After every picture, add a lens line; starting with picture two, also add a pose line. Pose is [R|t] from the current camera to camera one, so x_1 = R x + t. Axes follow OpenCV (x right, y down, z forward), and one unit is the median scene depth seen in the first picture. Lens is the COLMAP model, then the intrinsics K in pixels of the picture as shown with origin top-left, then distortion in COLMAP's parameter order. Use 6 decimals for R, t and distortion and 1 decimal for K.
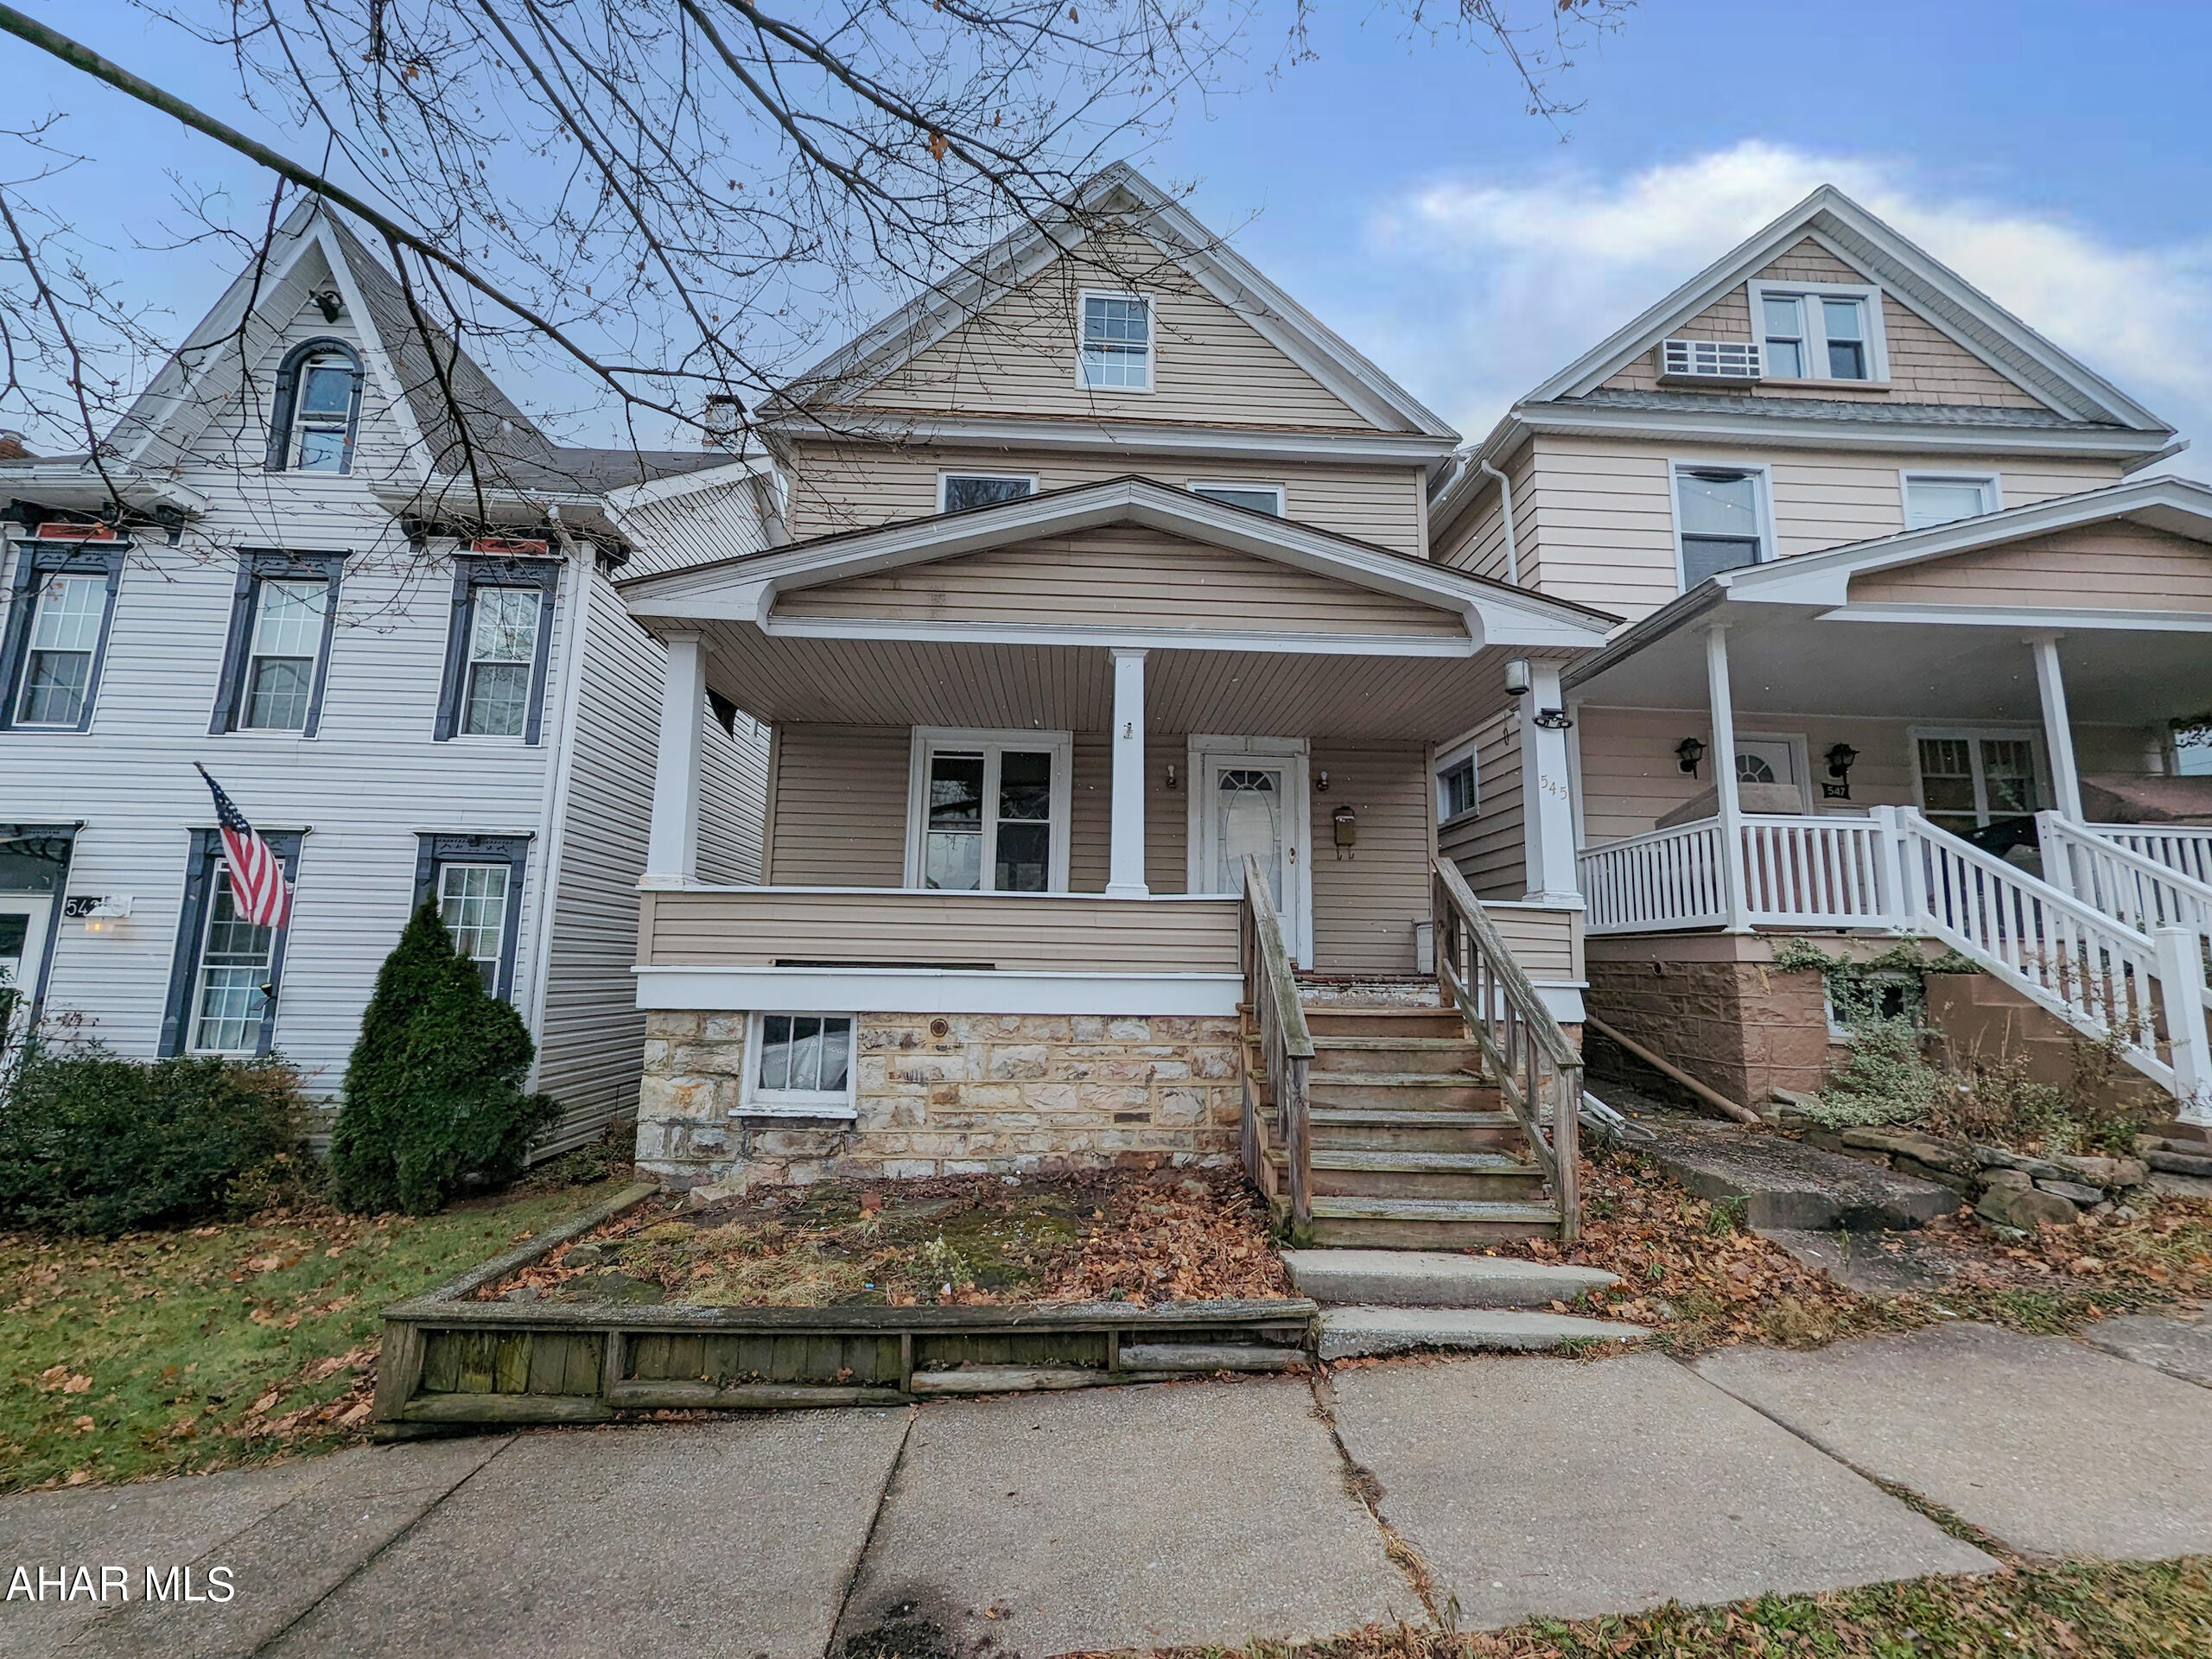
lens RADIAL K [[917.9, 0, 1103.5], [0, 917.9, 832.5], [0, 0, 1]] dist [0.000237, -0.000873]
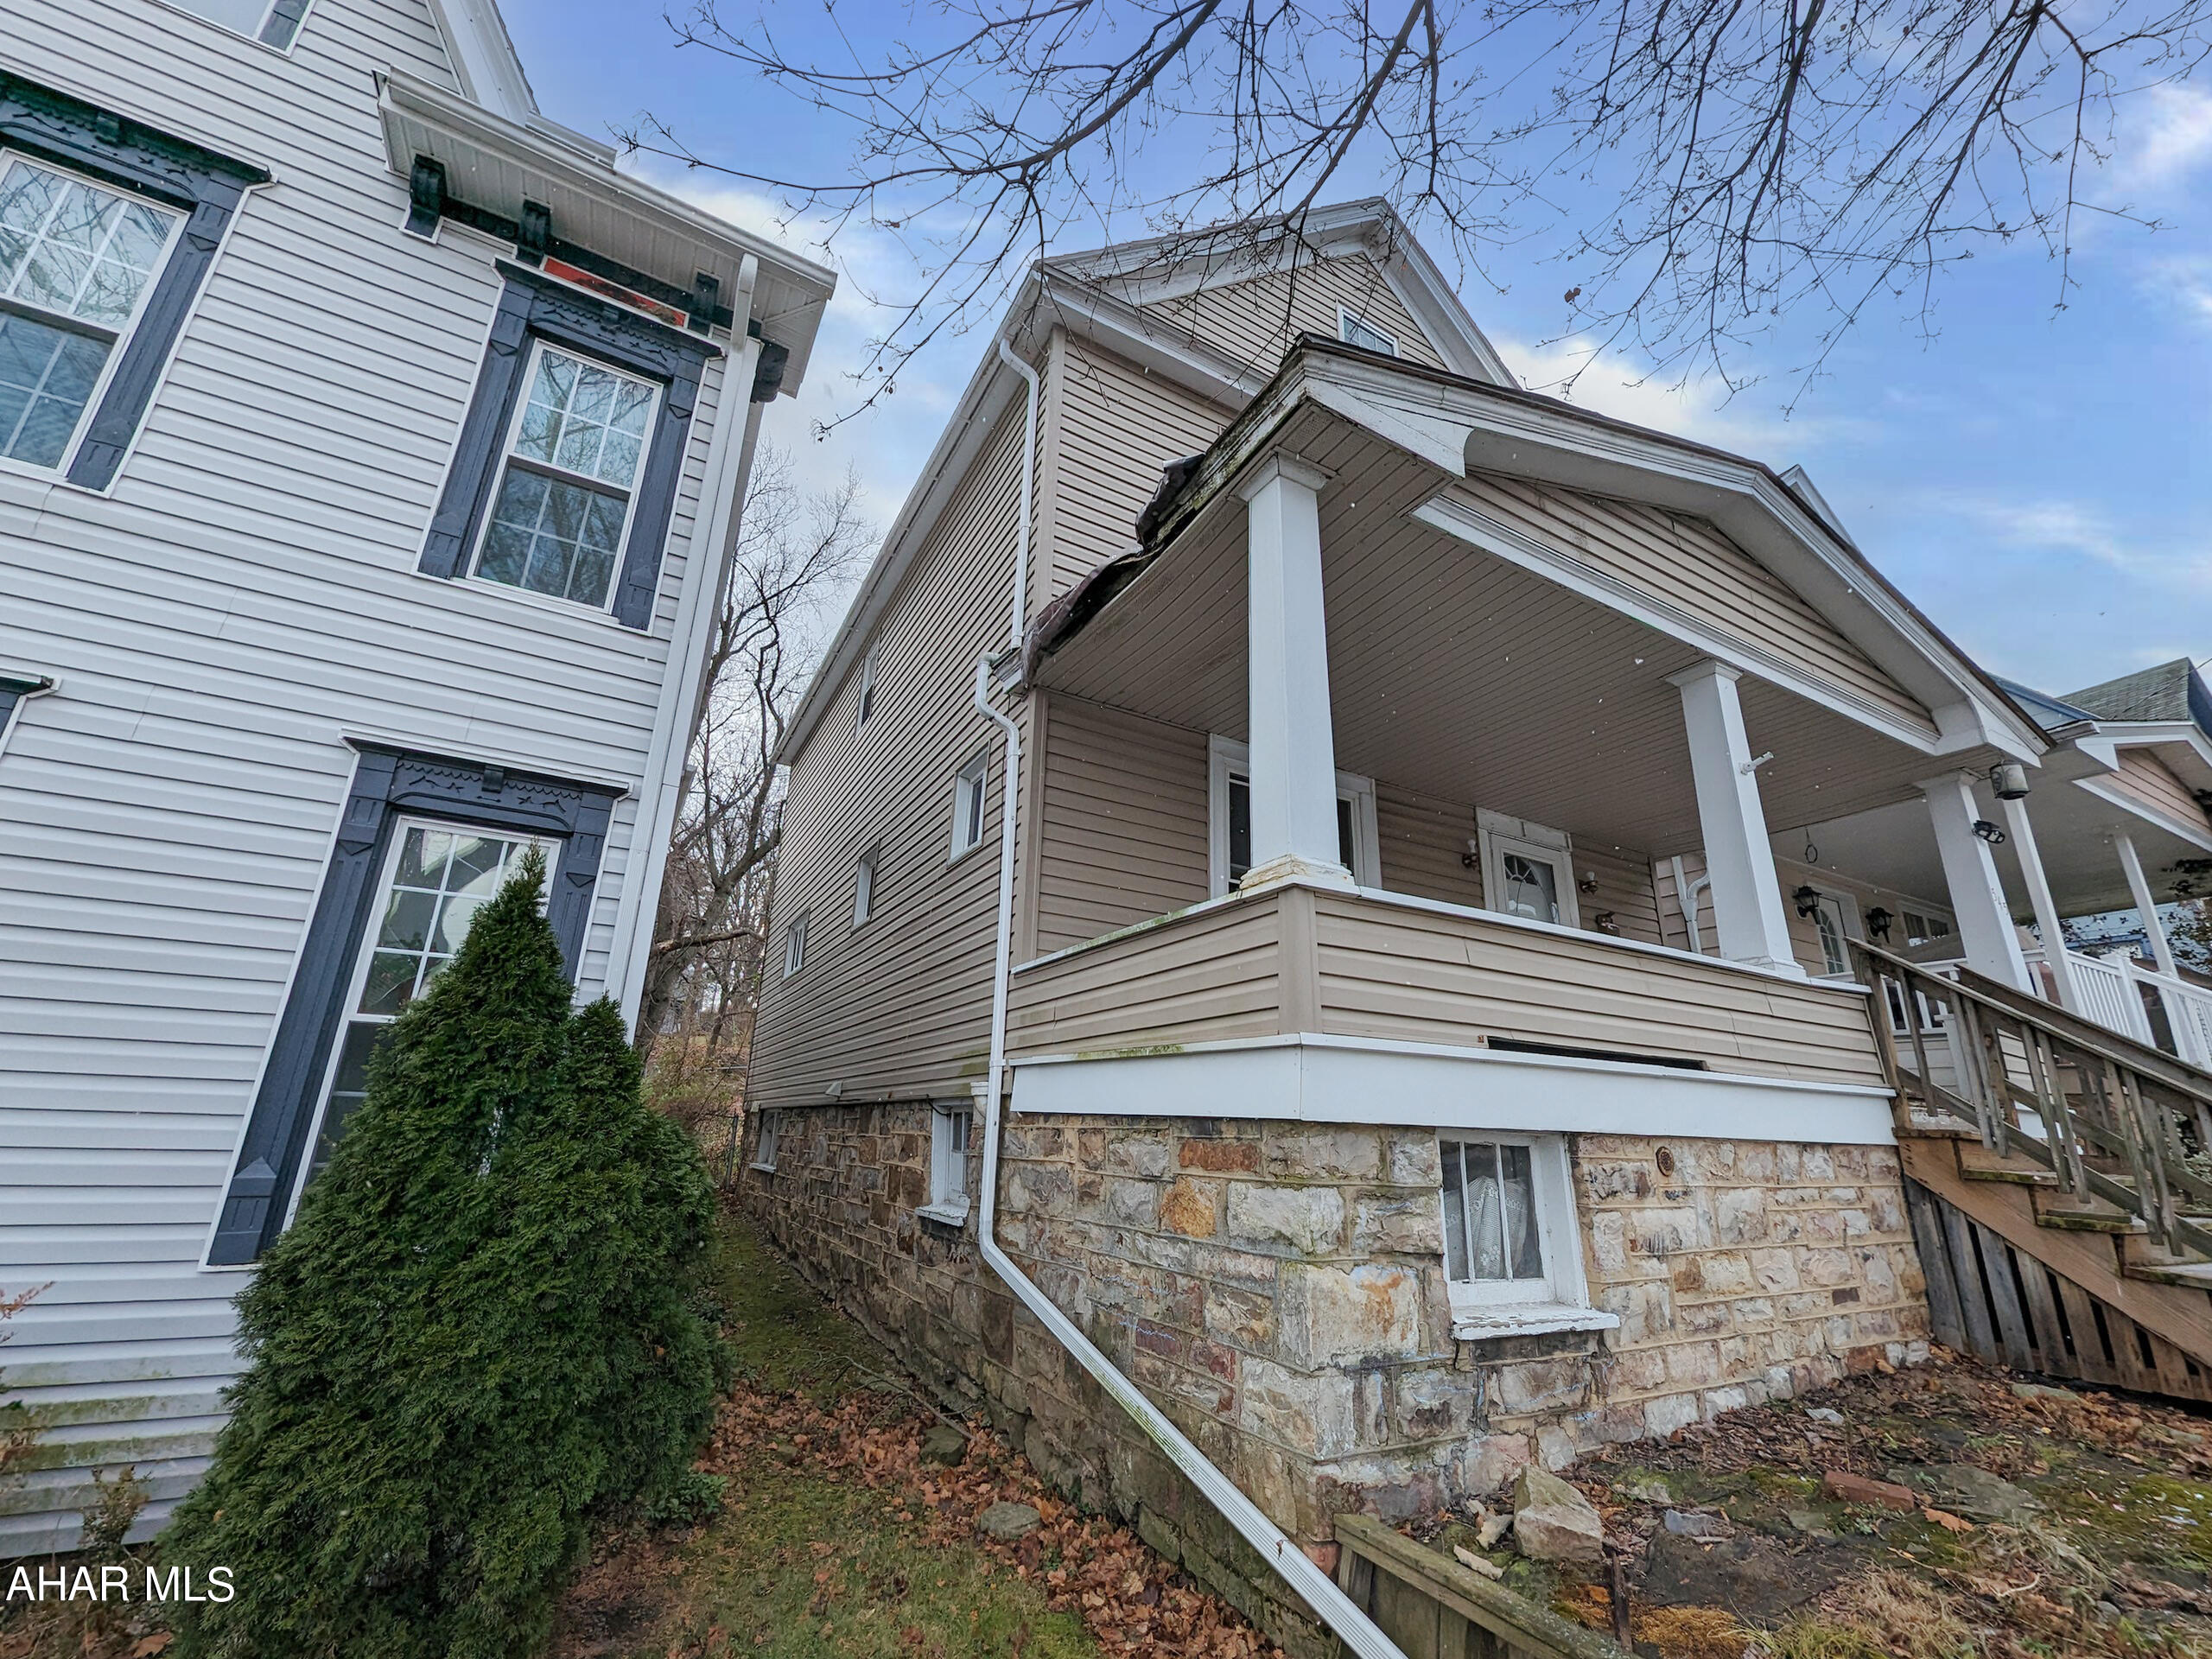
lens RADIAL K [[917.9, 0, 1102.5], [0, 917.9, 828.9], [0, 0, 1]] dist [0.000237, -0.000873]
pose [[0.894761, 0.150559, 0.420399, -0.781054], [-0.080499, 0.980406, -0.179787, 0.126981], [-0.439230, 0.127024, 0.889349, 0.553239]]
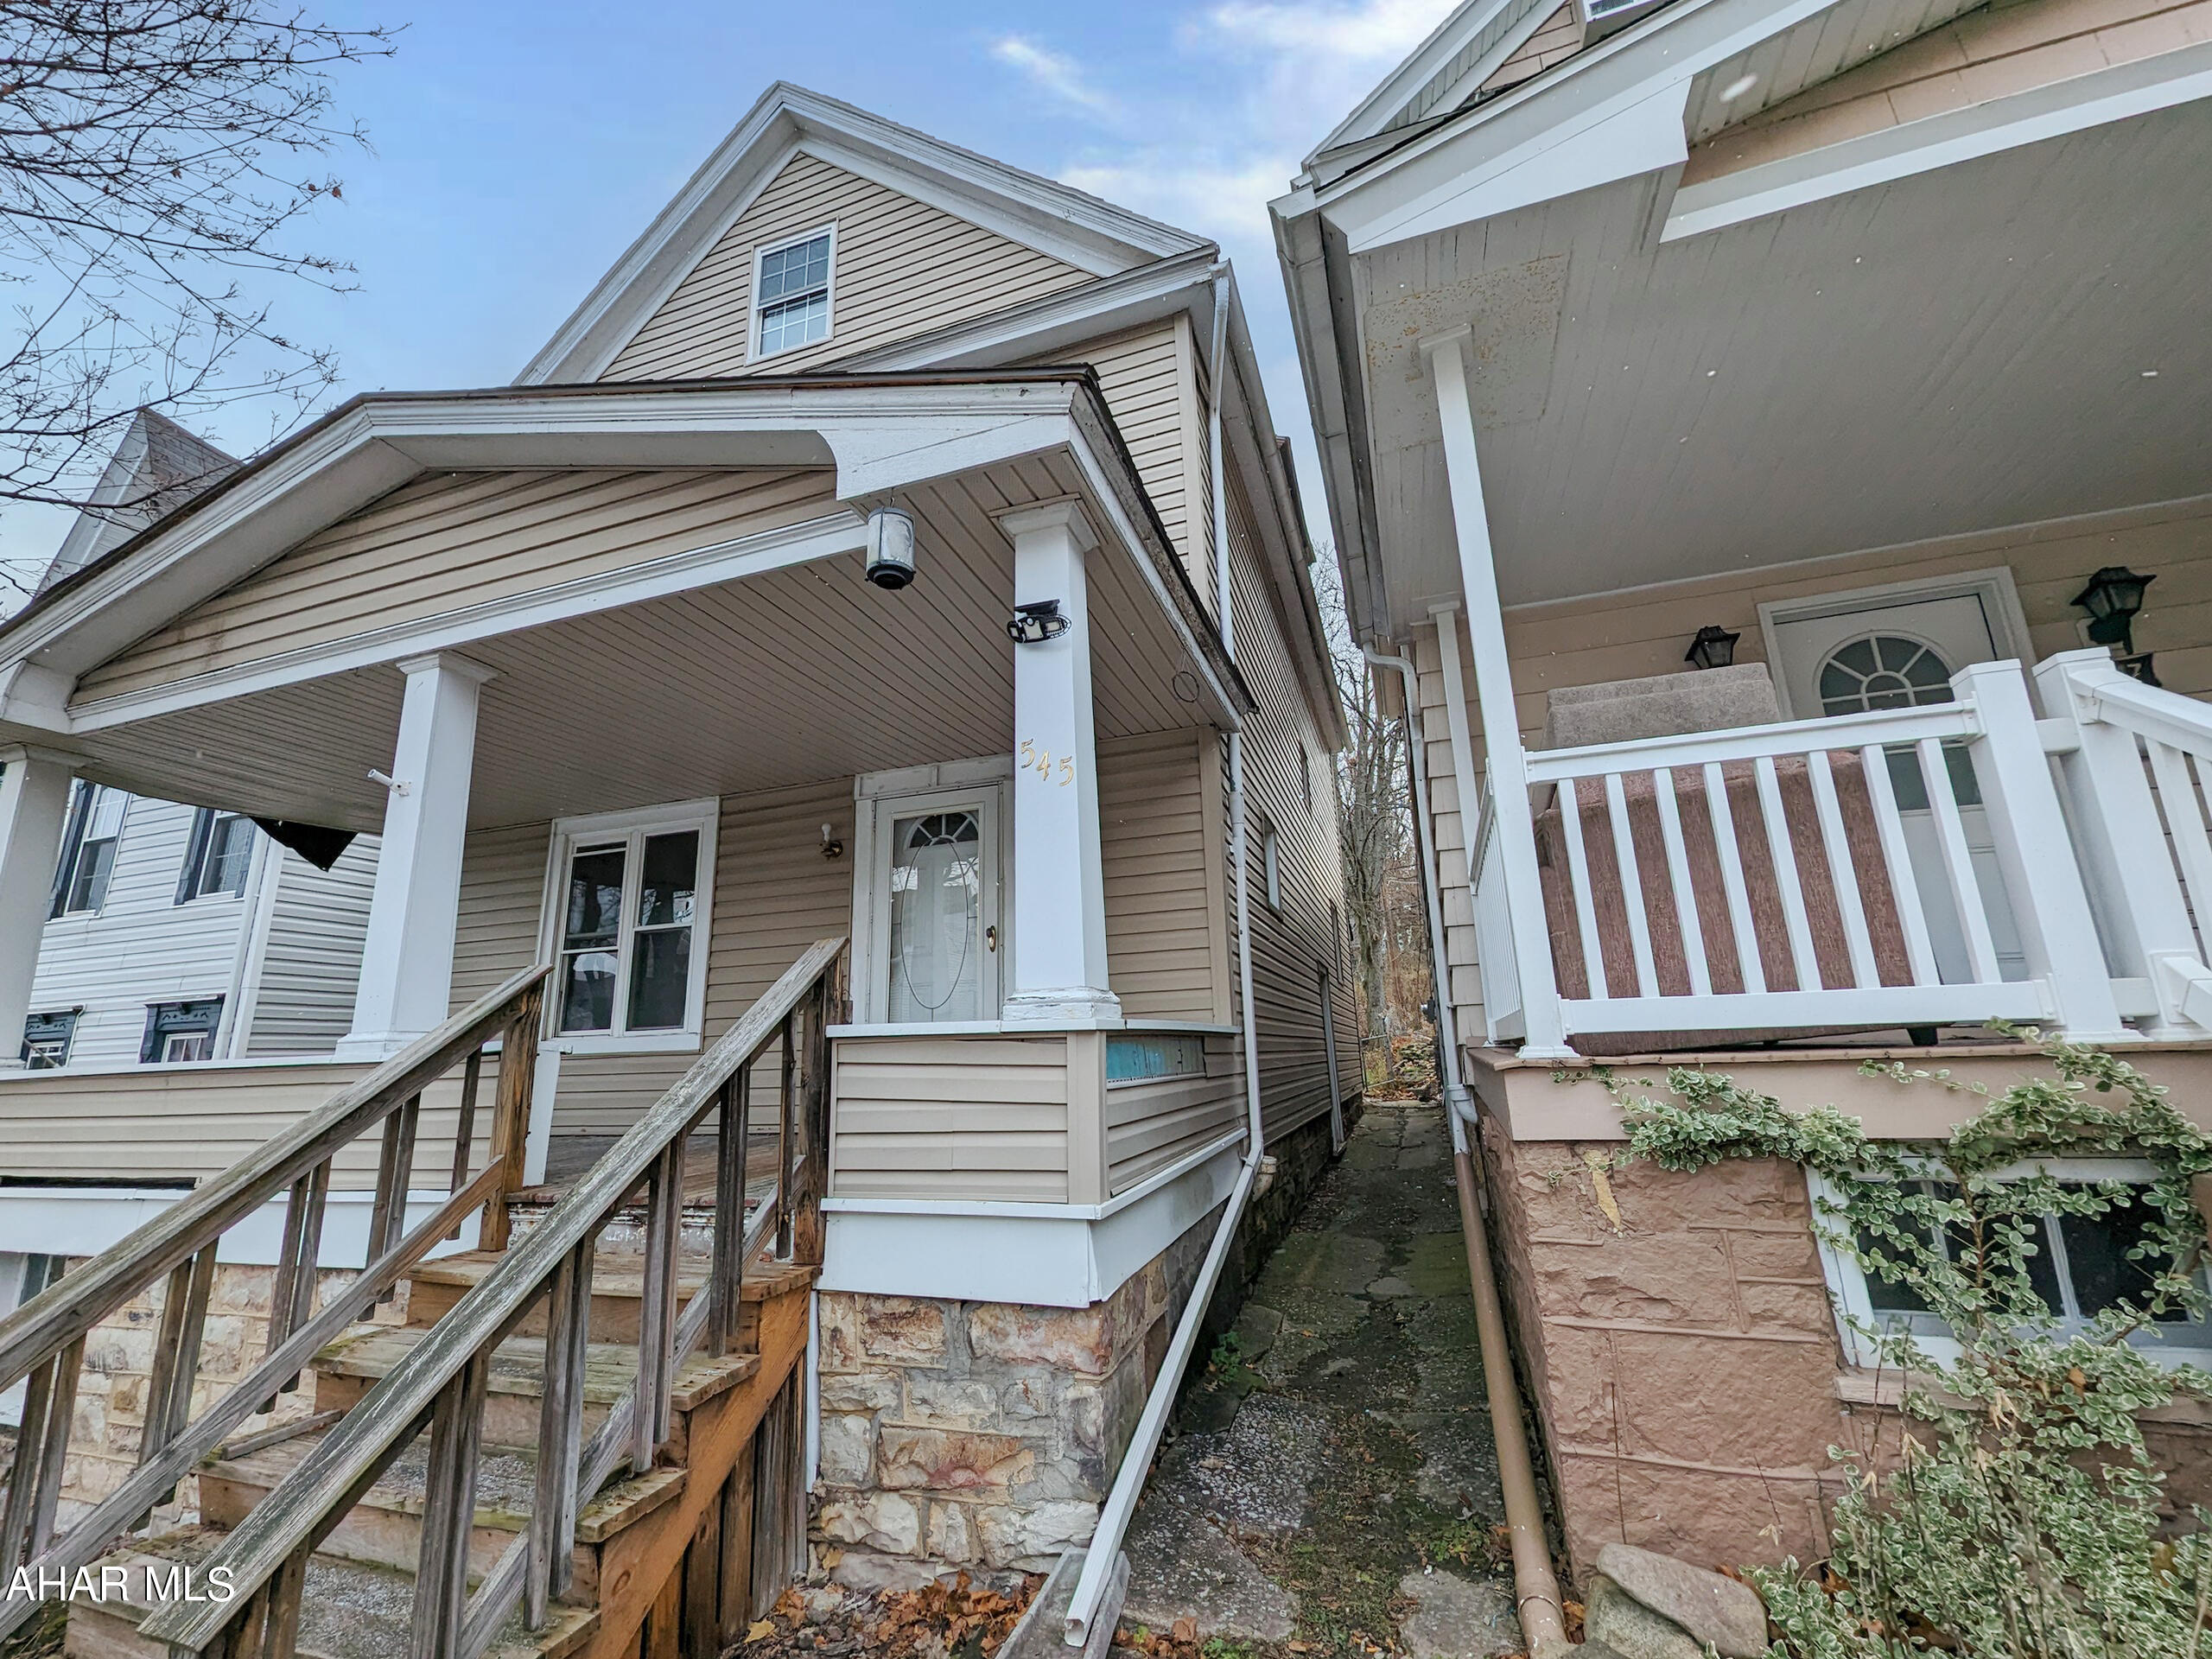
lens RADIAL K [[917.9, 0, 1107.6], [0, 917.9, 827.8], [0, 0, 1]] dist [0.000237, -0.000873]
pose [[0.930519, -0.136856, -0.339713, 0.681542], [0.104455, 0.988204, -0.111991, 0.039150], [0.351032, 0.068725, 0.933838, 0.587258]]
